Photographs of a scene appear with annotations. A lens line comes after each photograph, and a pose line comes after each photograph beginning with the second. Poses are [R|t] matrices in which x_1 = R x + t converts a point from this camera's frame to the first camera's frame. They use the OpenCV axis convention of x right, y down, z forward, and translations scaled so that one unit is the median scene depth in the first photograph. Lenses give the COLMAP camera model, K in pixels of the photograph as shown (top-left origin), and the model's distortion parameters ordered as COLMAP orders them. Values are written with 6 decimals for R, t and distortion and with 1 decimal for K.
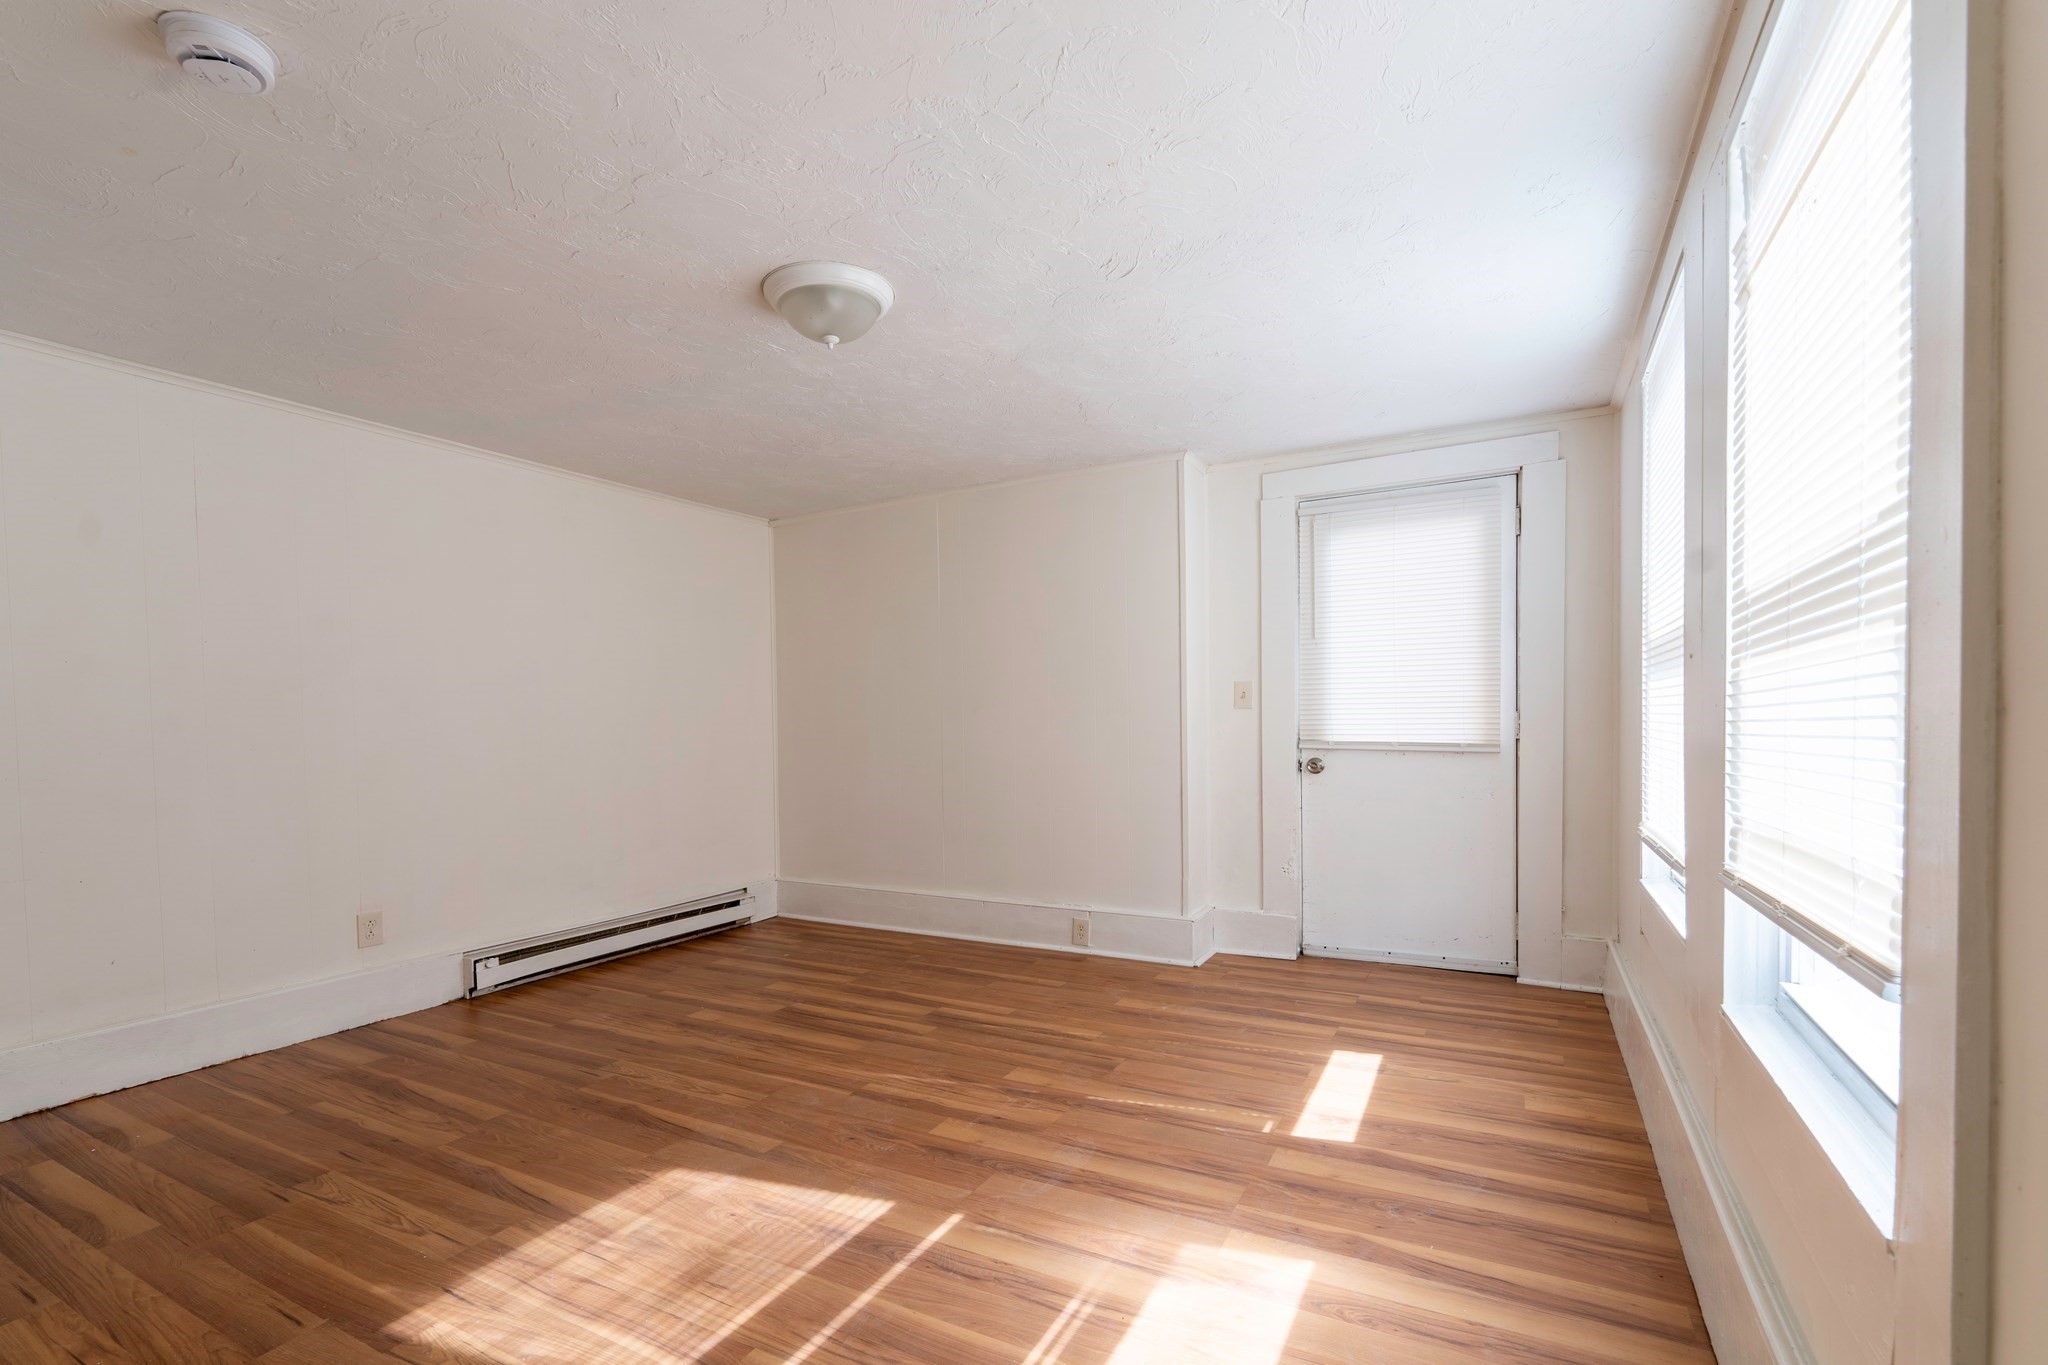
lens RADIAL K [[854.4, 0, 1000.7], [0, 854.4, 745.1], [0, 0, 1]] dist [-0.000713, -0.001493]
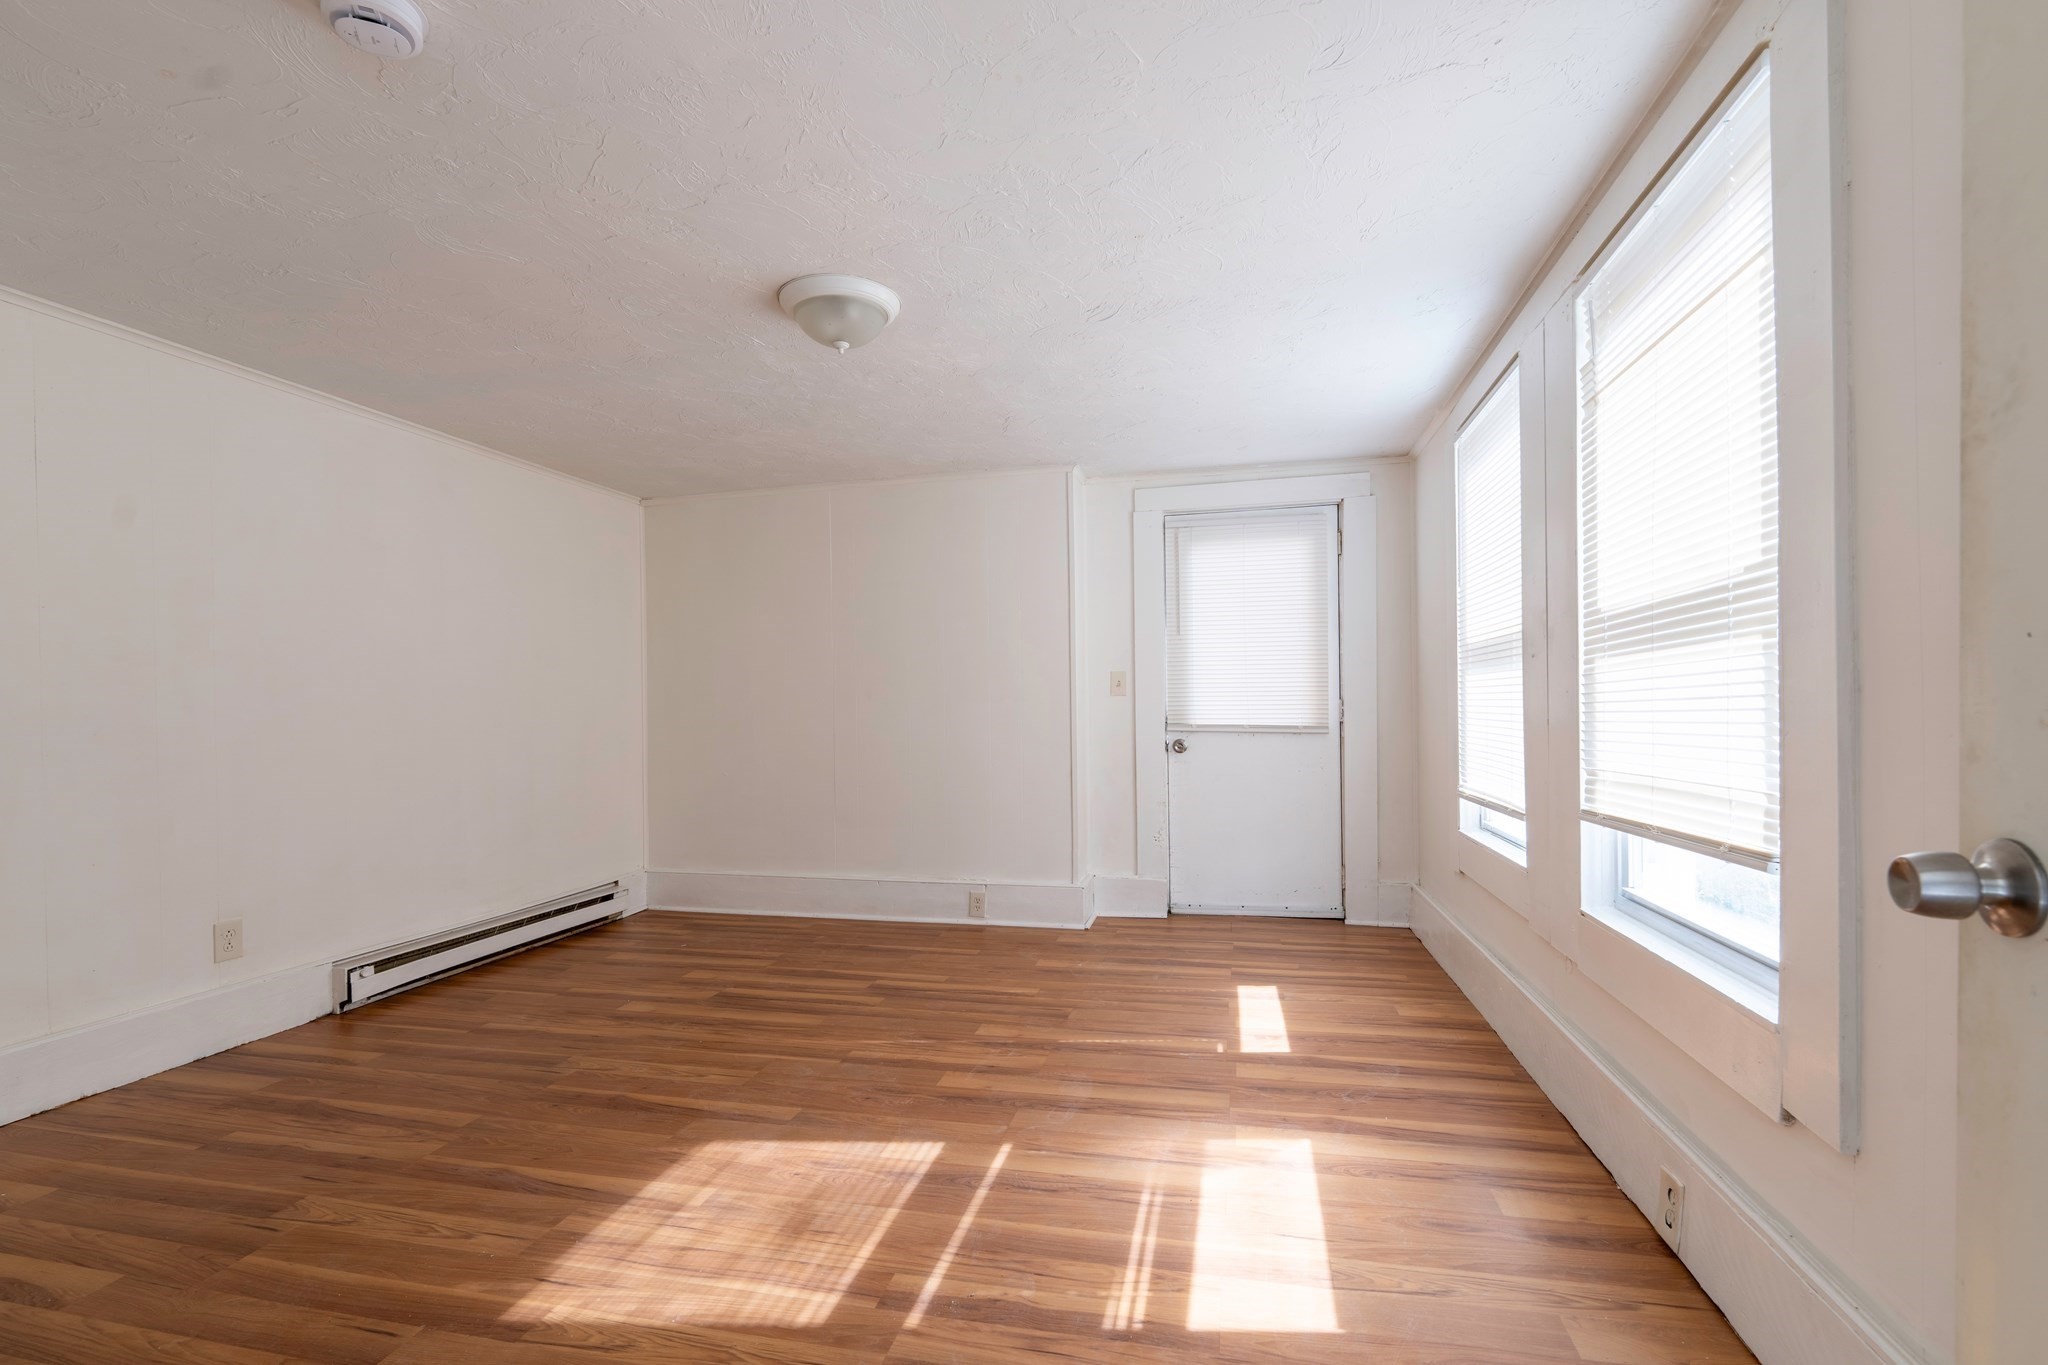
lens RADIAL K [[847.4, 0, 997.3], [0, 847.4, 713.2], [0, 0, 1]] dist [-0.002374, -0.000138]
pose [[0.967468, 0.000721, 0.252993, -0.274956], [0.005565, 0.999693, -0.024128, 0.011119], [-0.252933, 0.024751, 0.967167, -0.061828]]
